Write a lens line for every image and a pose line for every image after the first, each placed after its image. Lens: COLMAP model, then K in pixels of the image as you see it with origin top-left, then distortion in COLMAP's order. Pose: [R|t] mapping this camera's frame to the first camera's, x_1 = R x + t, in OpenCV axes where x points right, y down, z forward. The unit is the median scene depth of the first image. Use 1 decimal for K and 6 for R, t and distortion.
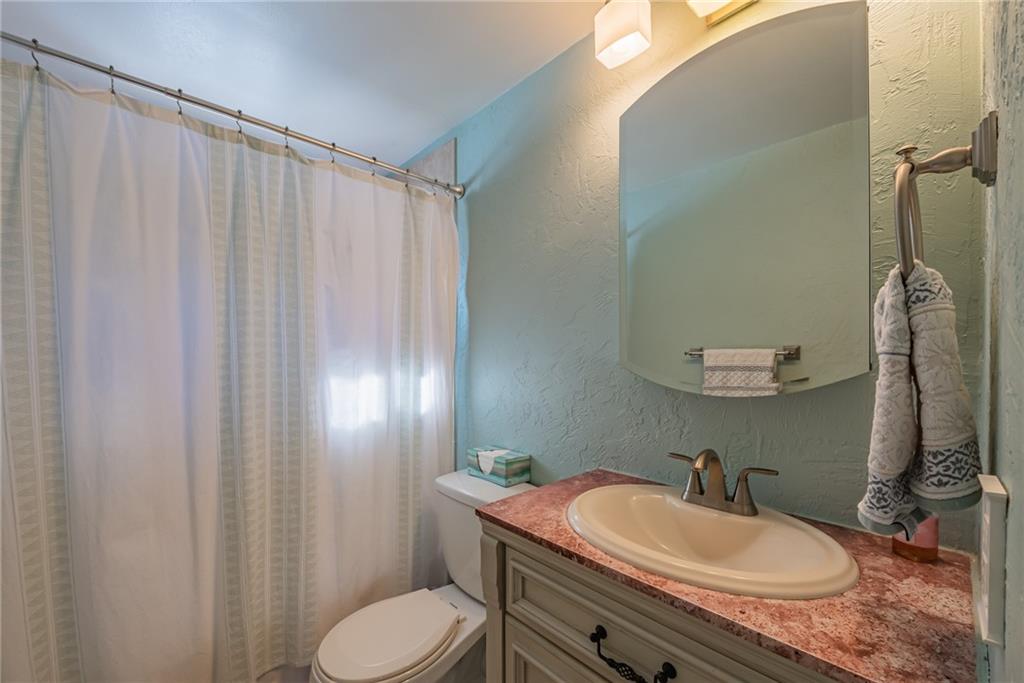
lens RADIAL K [[413.1, 0, 512.9], [0, 413.1, 347.7], [0, 0, 1]] dist [0.001355, -0.000141]
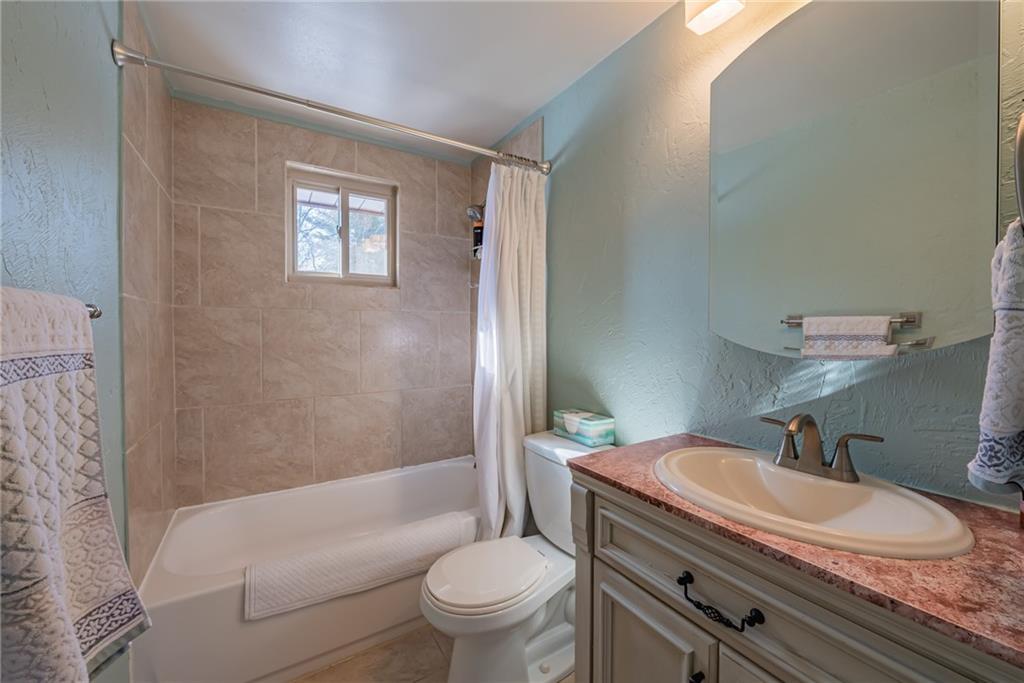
lens RADIAL K [[407.4, 0, 512.1], [0, 407.4, 330.1], [0, 0, 1]] dist [-0.002394, -0.000527]
pose [[0.981761, 0.001579, -0.190115, -0.034890], [0.003267, 0.999678, 0.025173, 0.021910], [0.190093, -0.025335, 0.981439, -0.103135]]
